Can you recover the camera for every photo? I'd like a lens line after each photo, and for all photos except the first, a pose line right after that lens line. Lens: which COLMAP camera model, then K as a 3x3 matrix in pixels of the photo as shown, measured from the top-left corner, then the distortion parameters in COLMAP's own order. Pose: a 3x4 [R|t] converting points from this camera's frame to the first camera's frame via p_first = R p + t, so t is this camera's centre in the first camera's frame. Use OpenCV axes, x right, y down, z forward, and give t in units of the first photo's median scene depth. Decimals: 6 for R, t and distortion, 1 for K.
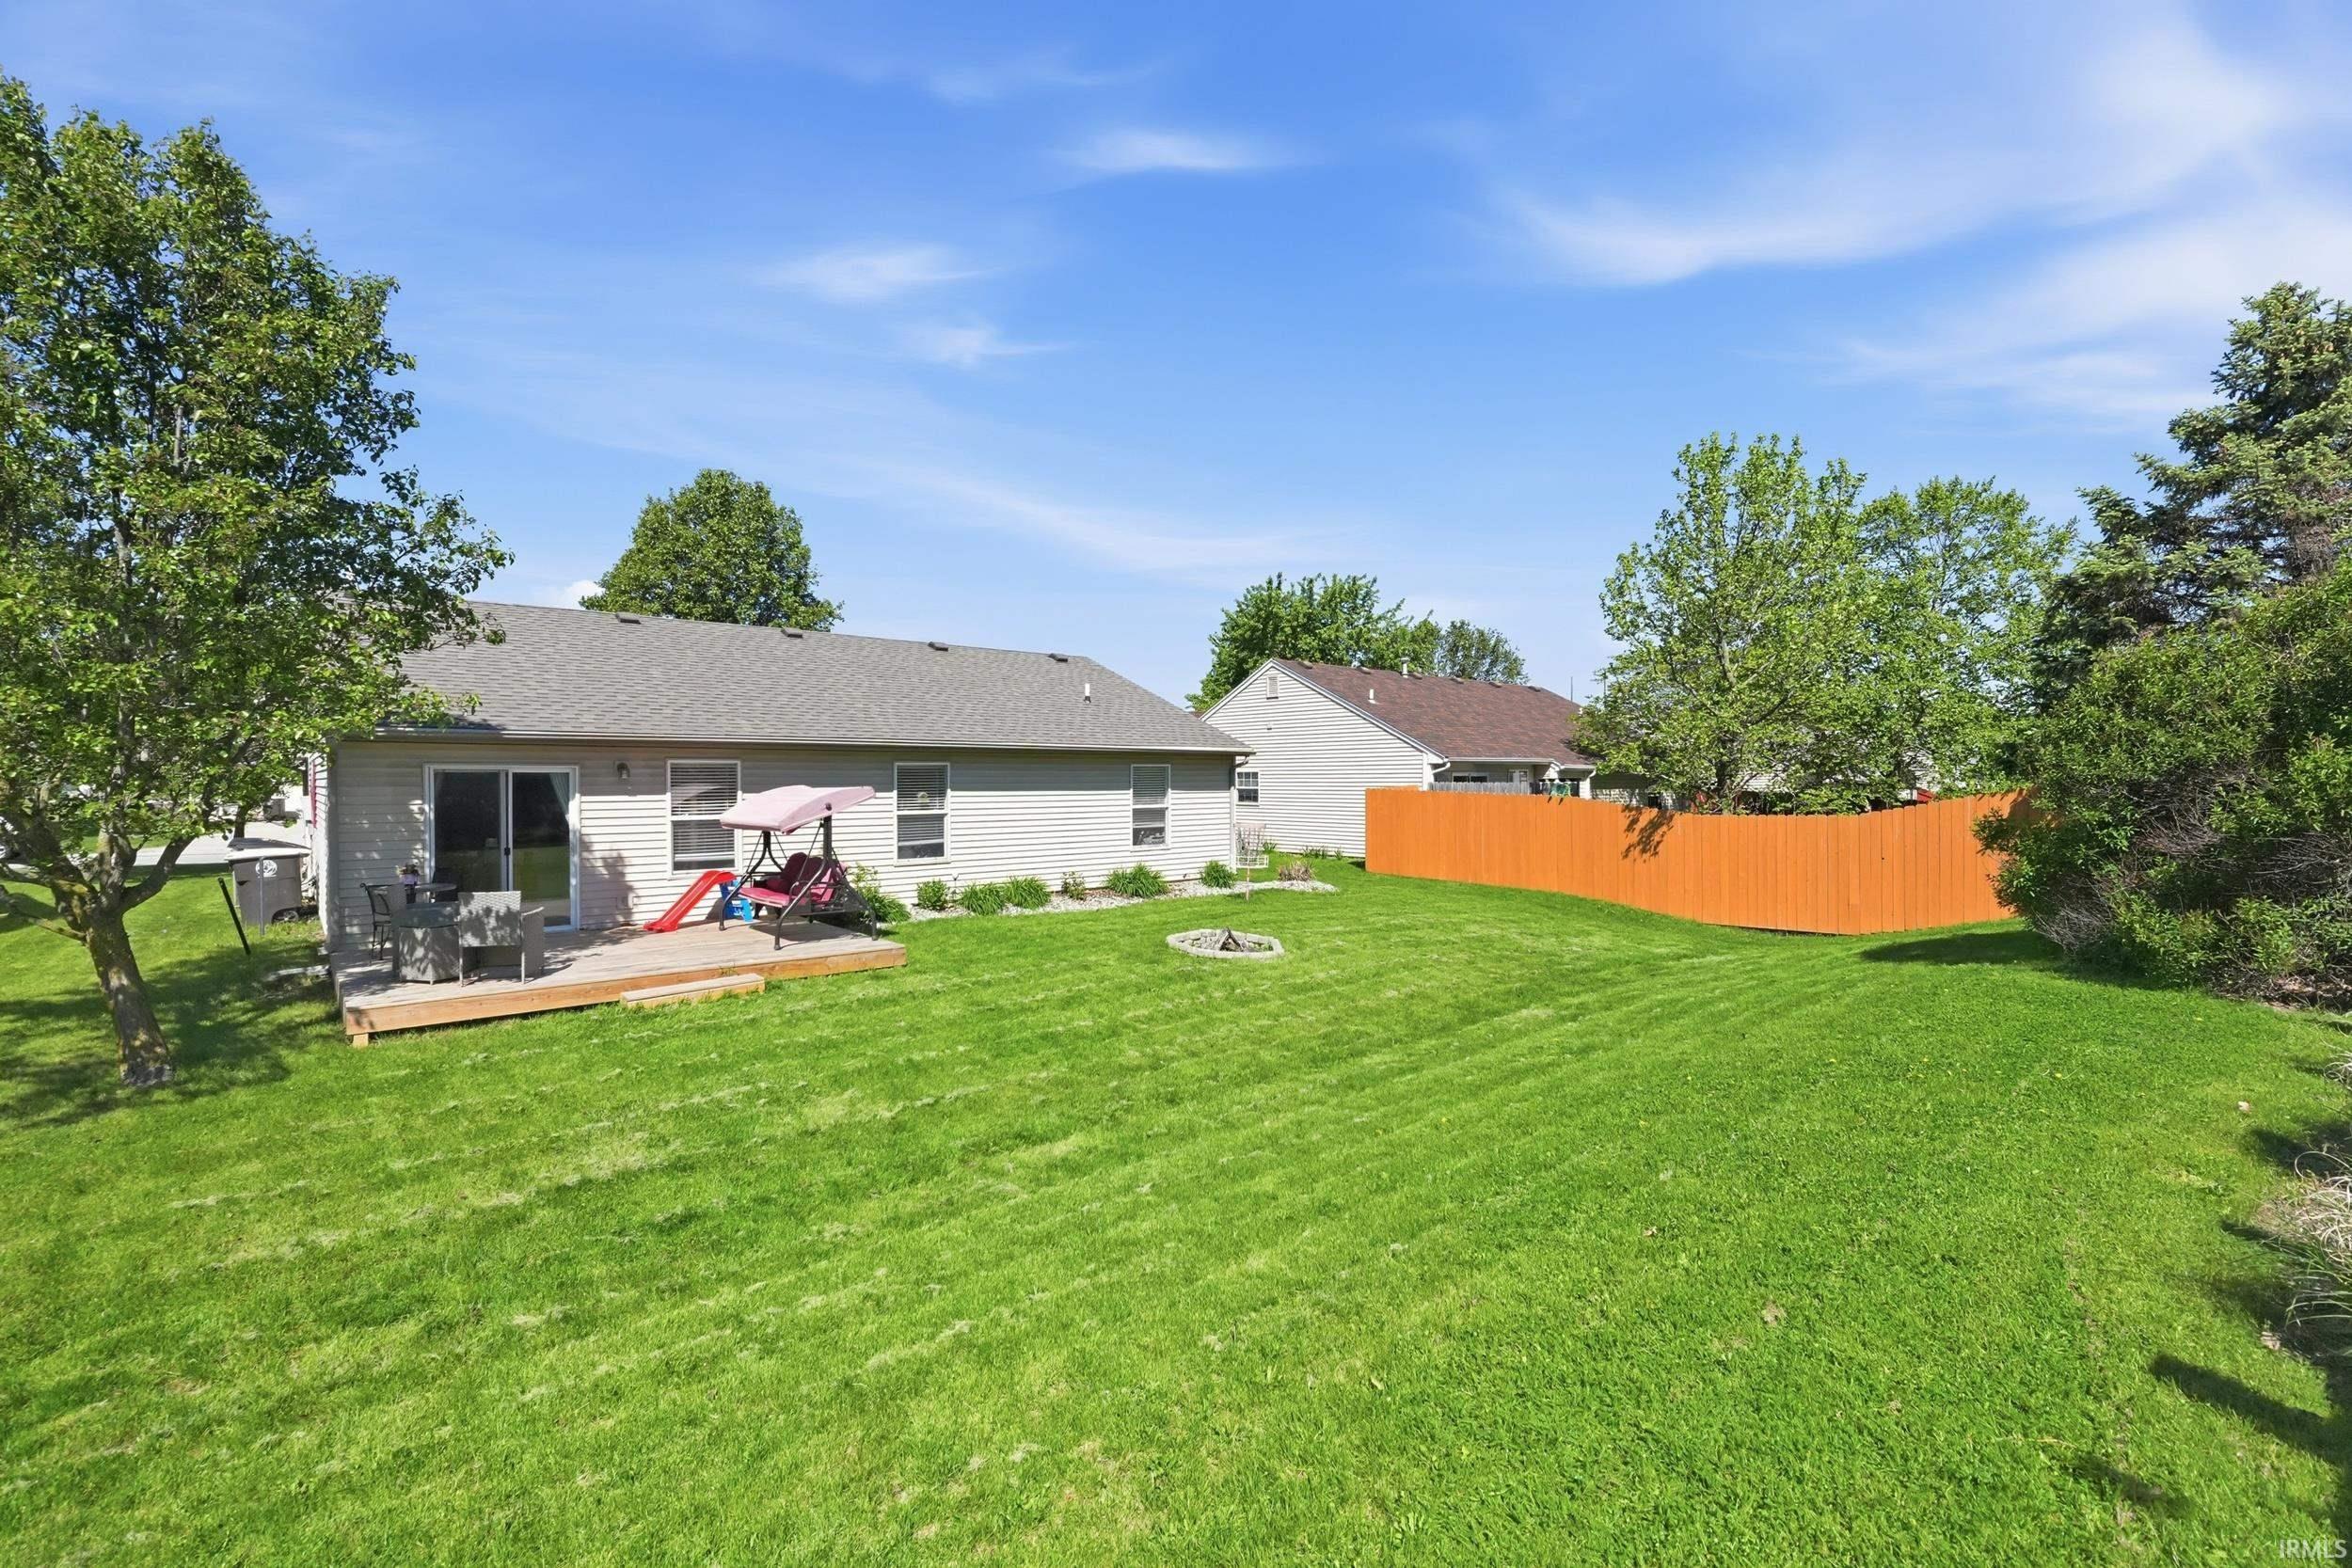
lens RADIAL K [[1027.3, 0, 1168.8], [0, 1027.3, 820.9], [0, 0, 1]] dist [-0.004758, -0.000797]
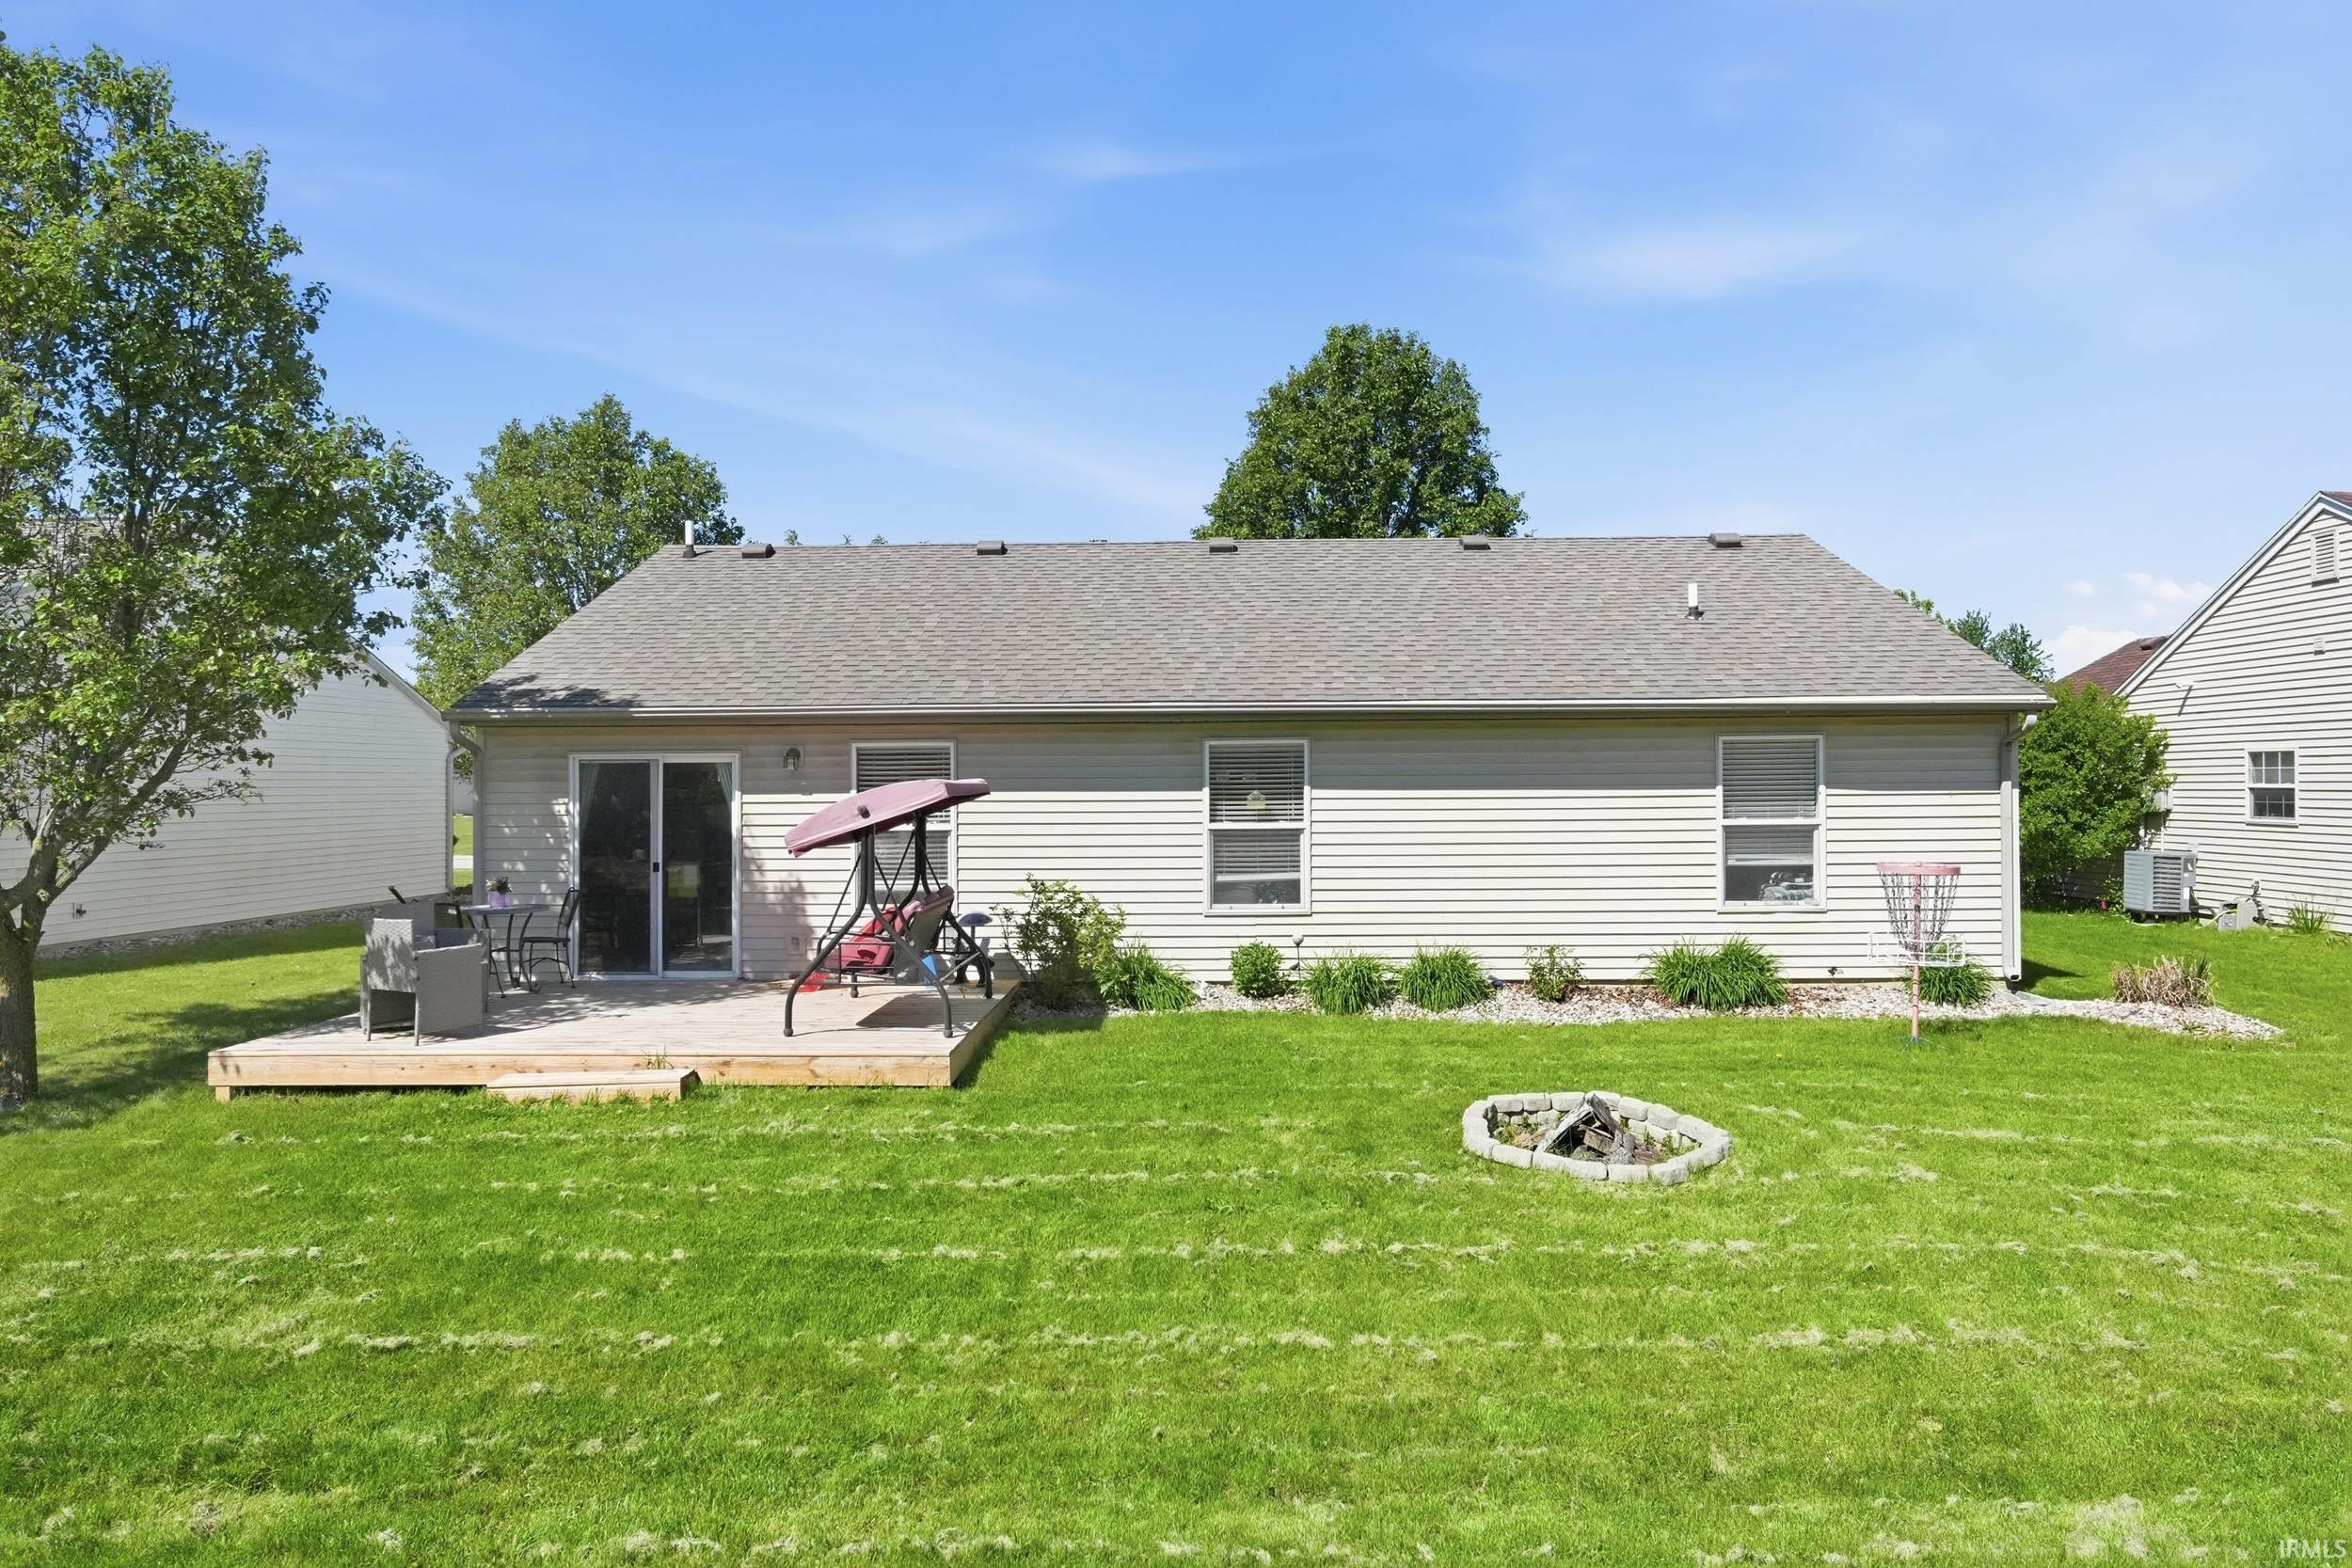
lens RADIAL K [[1536.9, 0, 1162.0], [0, 1536.9, 784.4], [0, 0, 1]] dist [-0.007900, 0.002102]
pose [[0.738533, 0.000066, -0.674217, 0.307407], [-0.022426, 0.999449, -0.024467, -0.009167], [0.673844, 0.033189, 0.738128, 0.318715]]
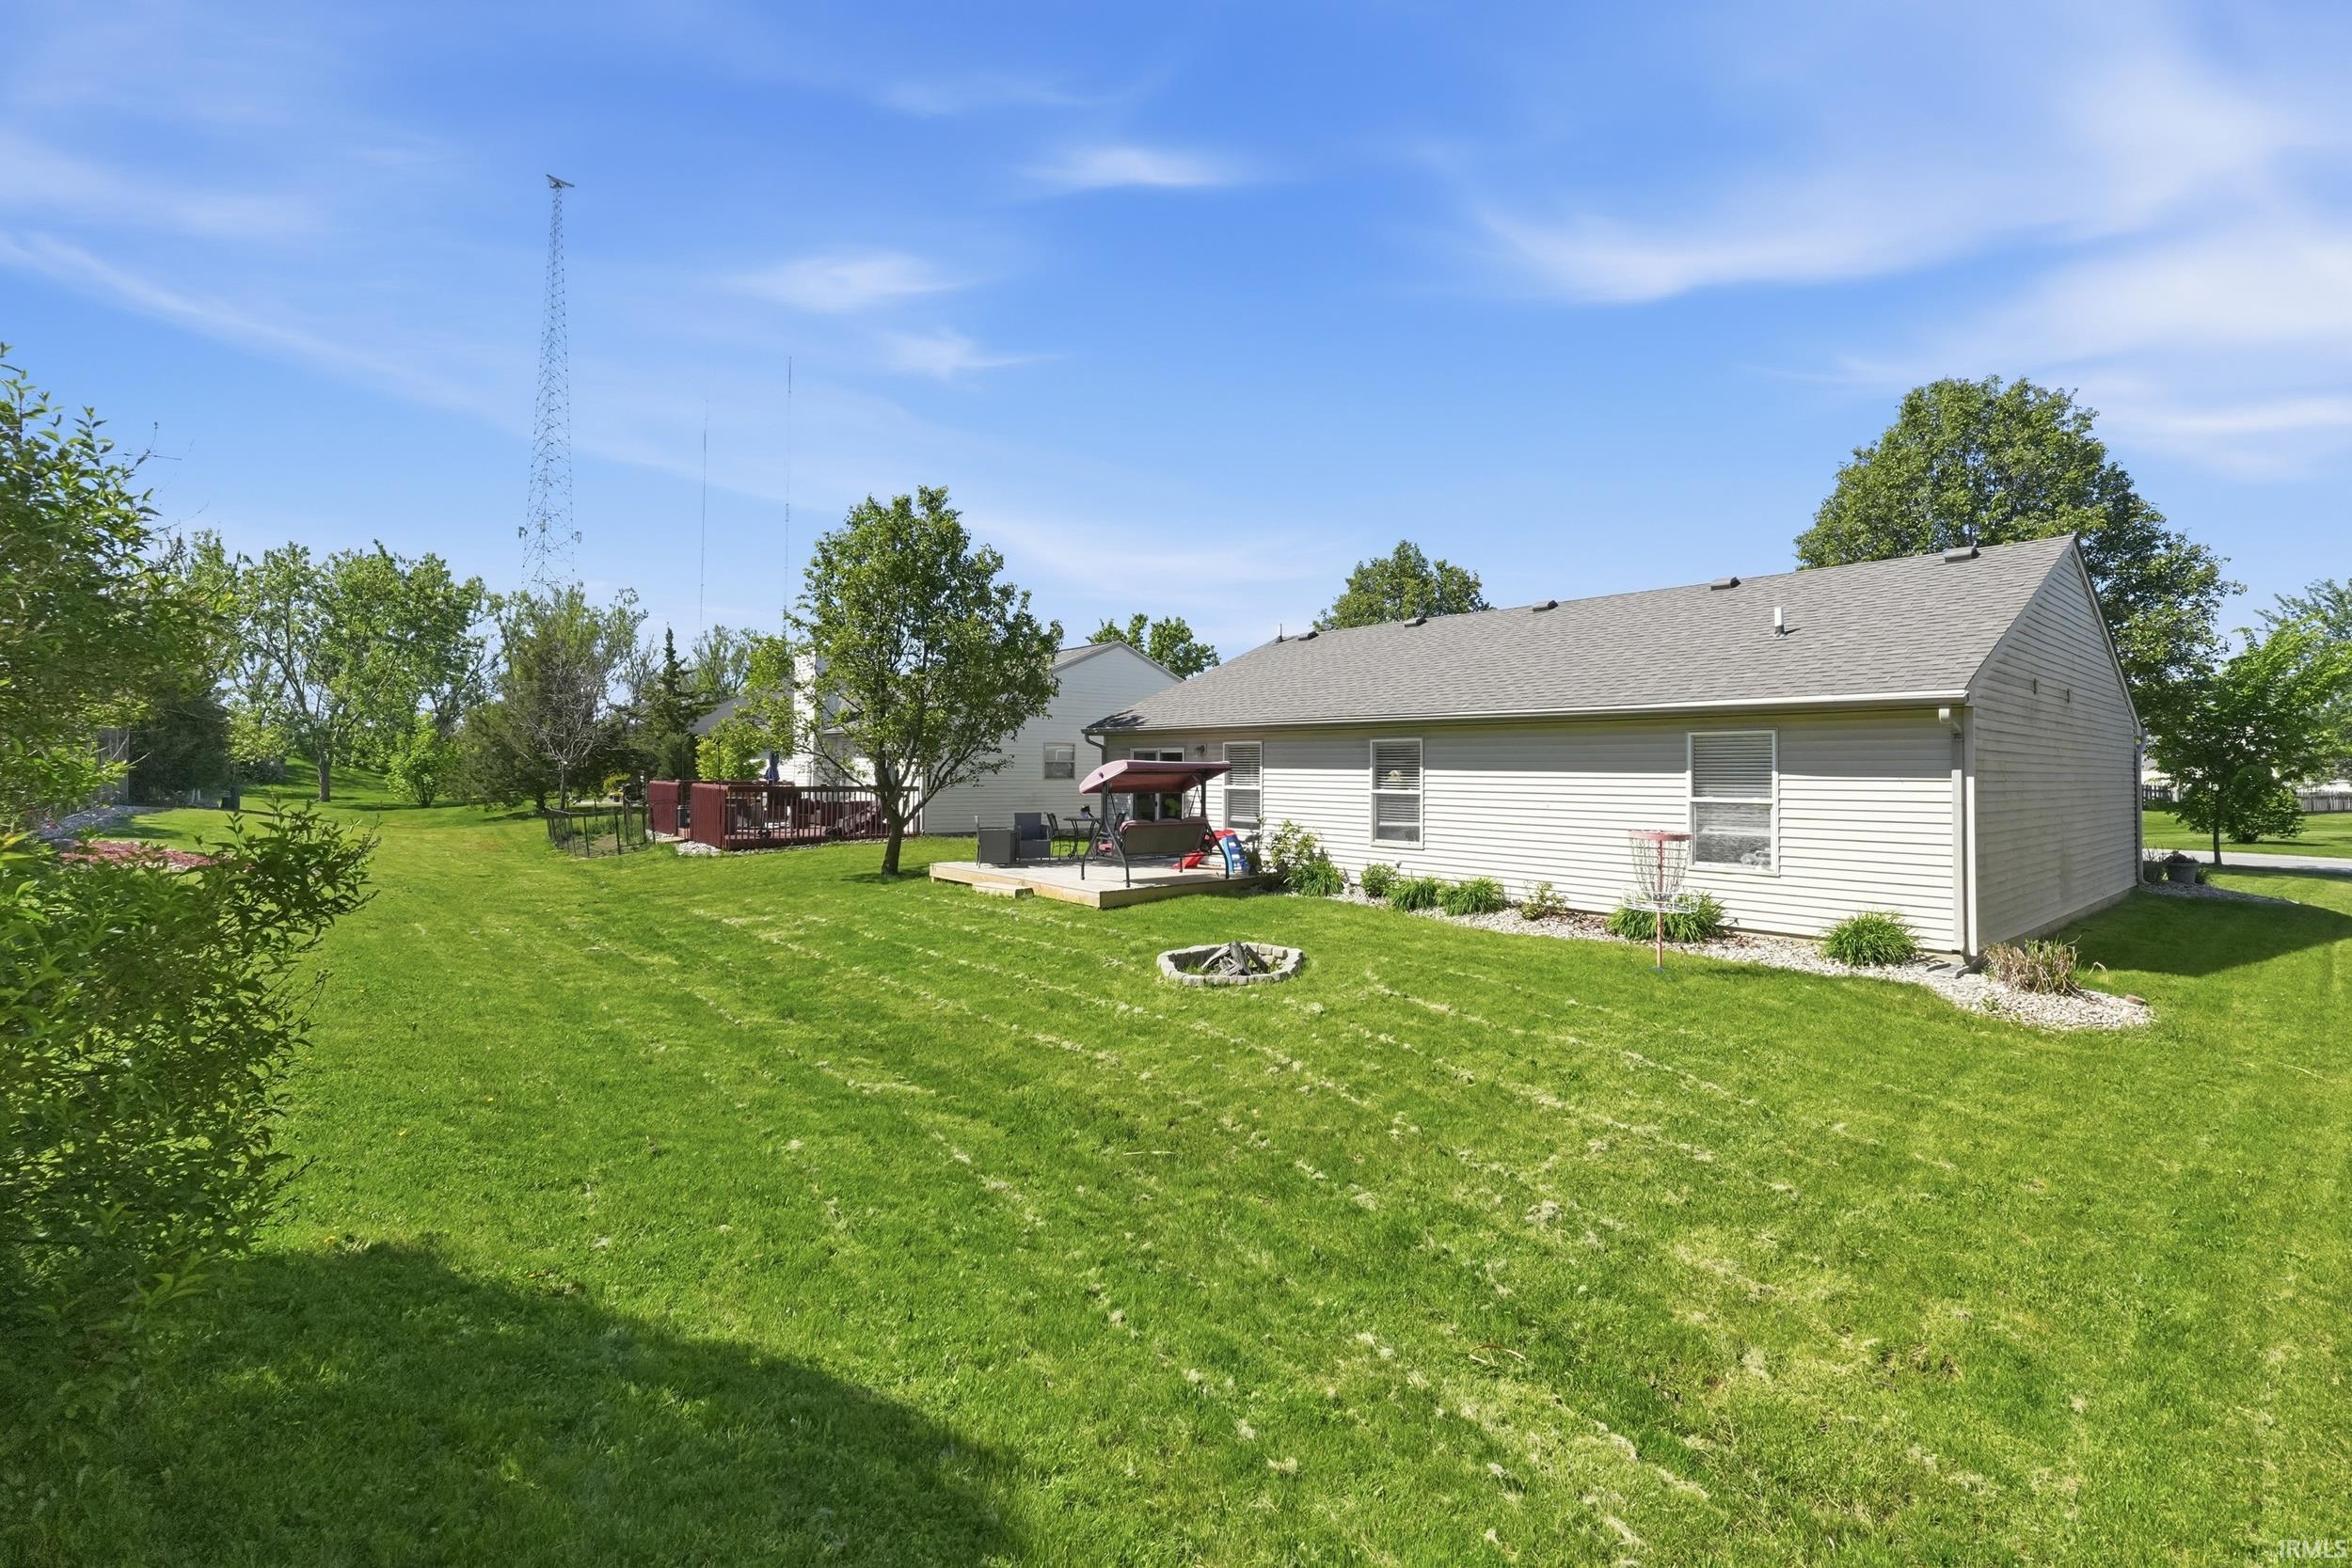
lens RADIAL K [[1027.3, 0, 1170.0], [0, 1027.3, 752.2], [0, 0, 1]] dist [-0.004758, -0.000797]
pose [[-0.010707, -0.012243, -0.999868, 0.701936], [-0.046064, 0.998870, -0.011737, -0.024110], [0.998881, 0.045933, -0.011259, 0.800561]]
